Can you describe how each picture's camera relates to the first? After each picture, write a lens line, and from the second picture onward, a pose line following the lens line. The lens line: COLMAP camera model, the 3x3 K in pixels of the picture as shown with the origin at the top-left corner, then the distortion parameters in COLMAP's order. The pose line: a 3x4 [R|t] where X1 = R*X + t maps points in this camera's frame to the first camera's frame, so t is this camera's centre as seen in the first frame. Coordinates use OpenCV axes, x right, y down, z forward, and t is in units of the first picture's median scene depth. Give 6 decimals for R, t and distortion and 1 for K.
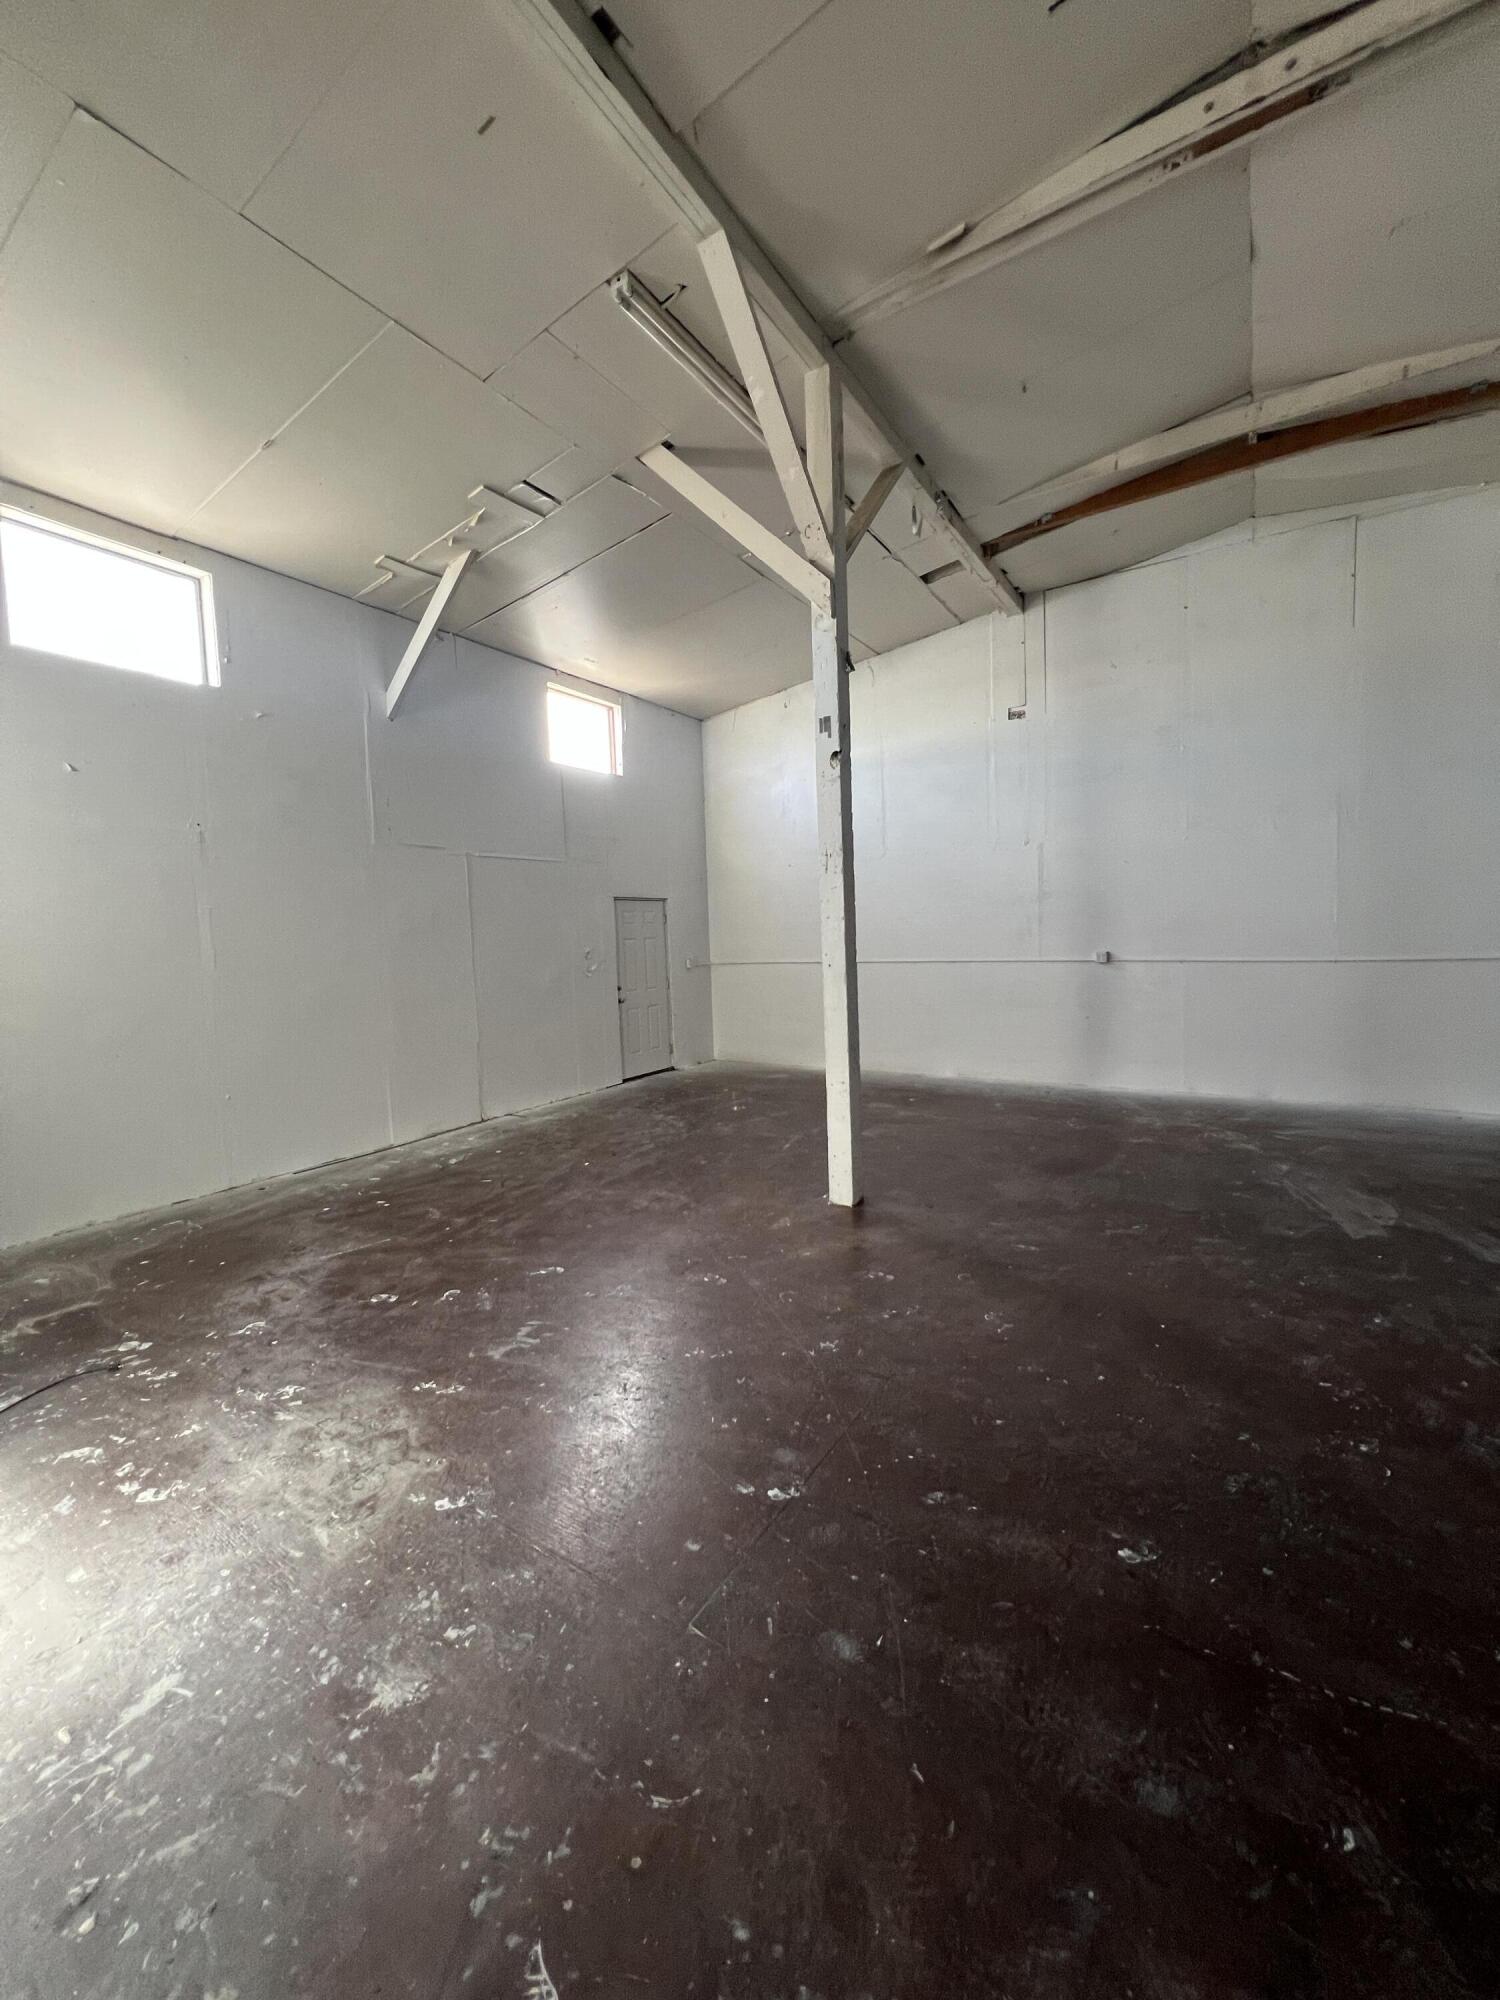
lens RADIAL K [[806.8, 0, 746.6], [0, 806.8, 991.5], [0, 0, 1]] dist [-0.000432, 0.000008]
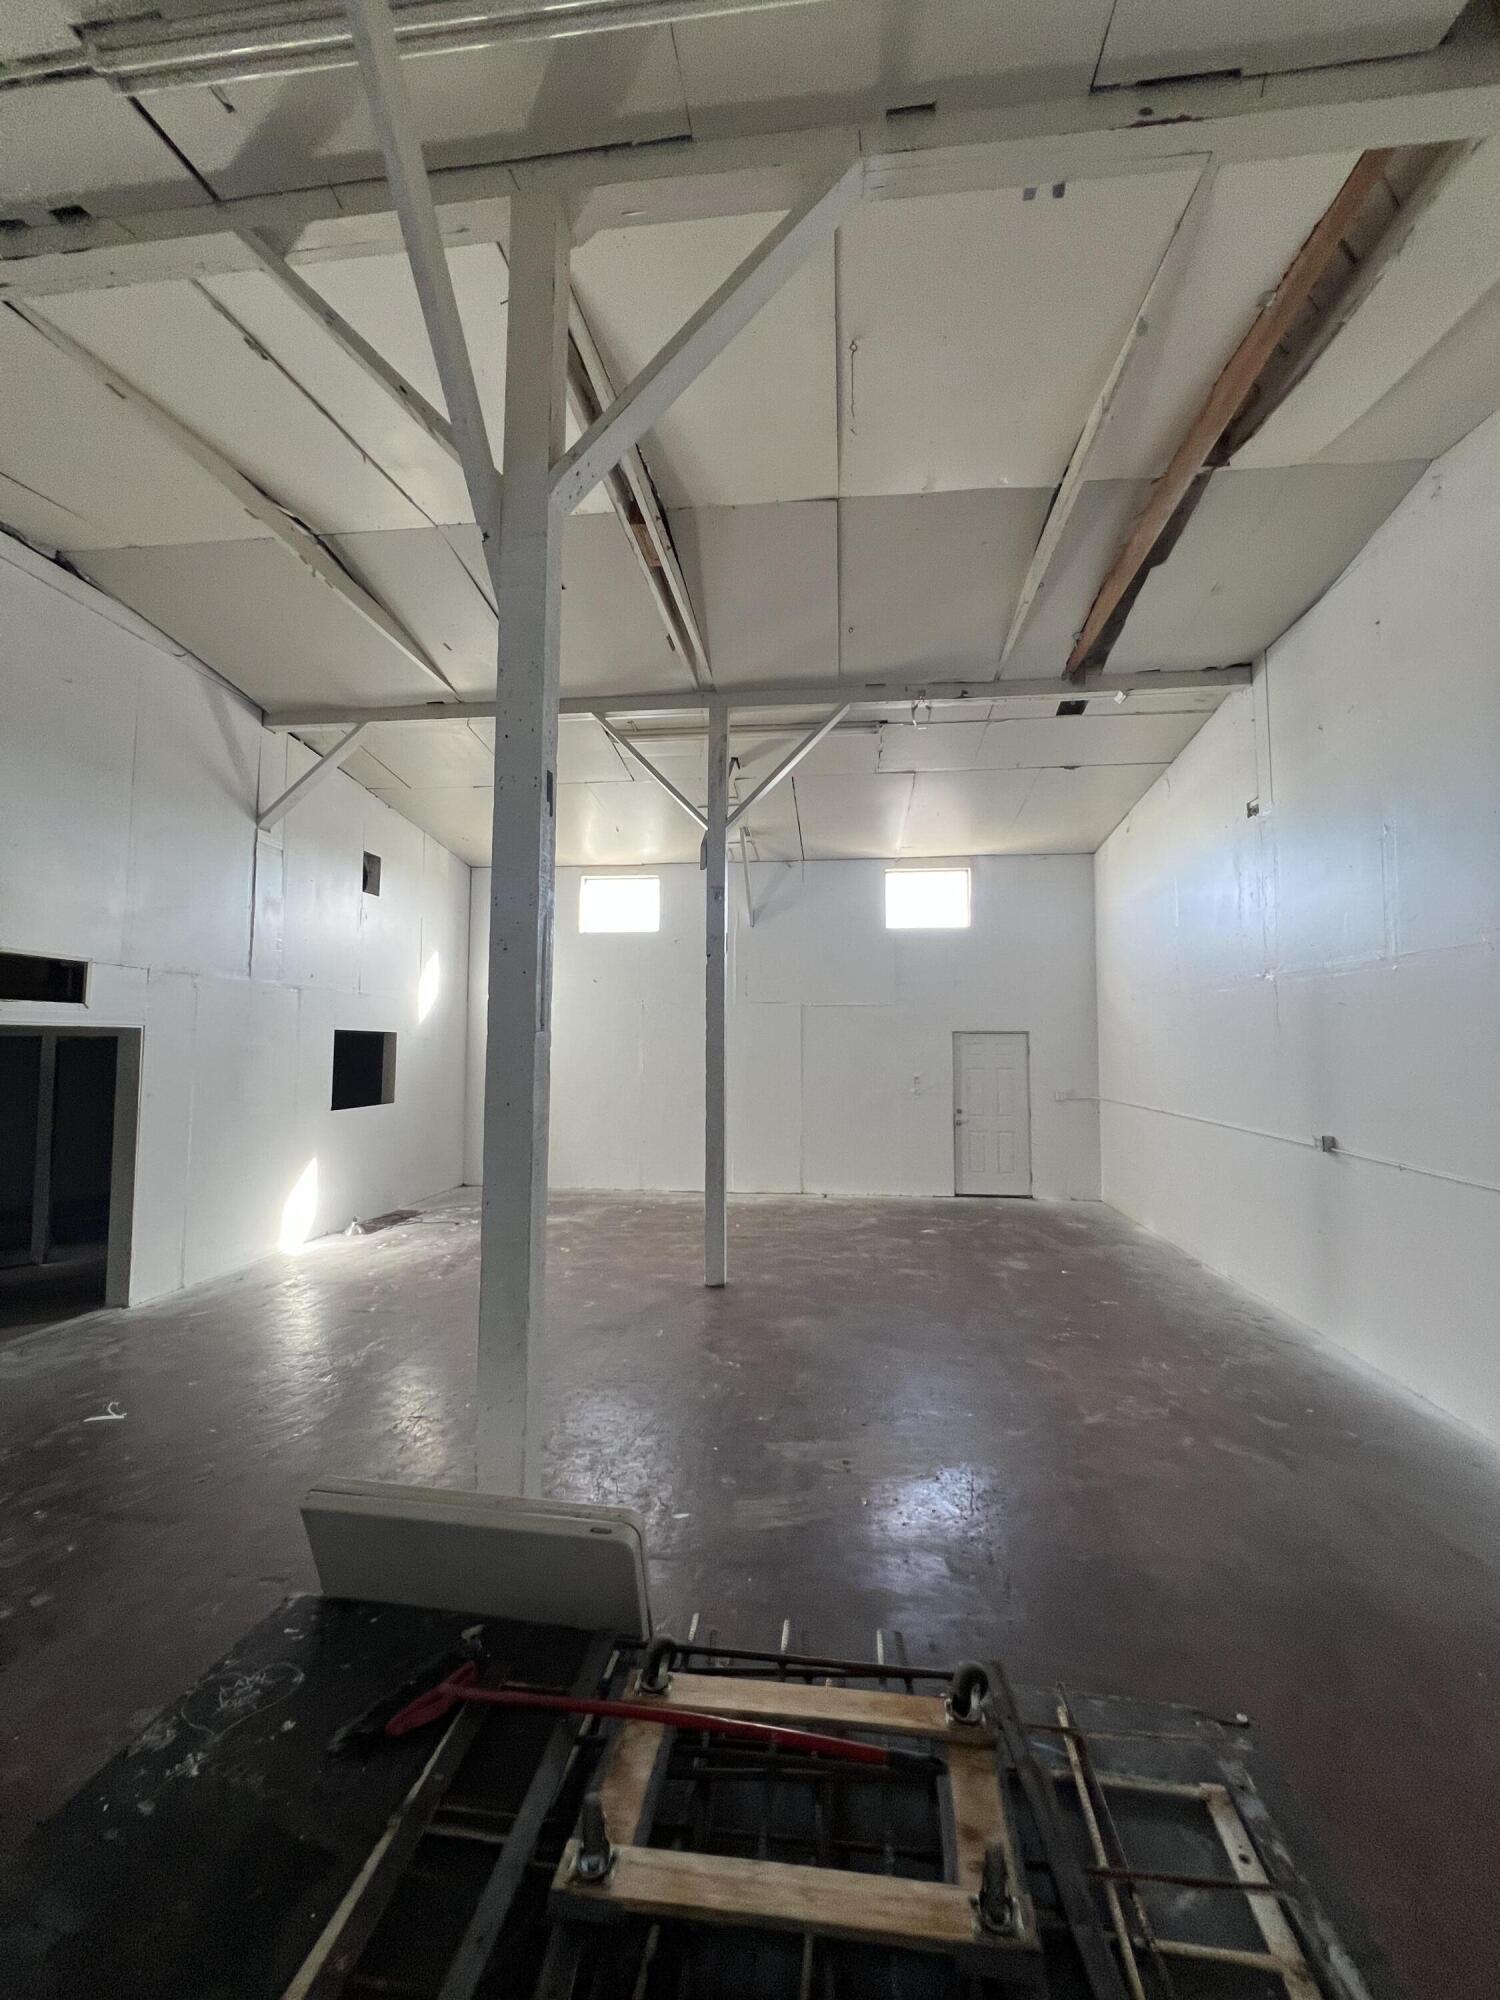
lens RADIAL K [[805.9, 0, 751.0], [0, 805.9, 1001.6], [0, 0, 1]] dist [-0.000543, -0.000018]
pose [[0.440238, -0.010907, -0.897815, 0.734277], [-0.082472, 0.995208, -0.052530, -0.074509], [0.894086, 0.097170, 0.437229, 0.231291]]
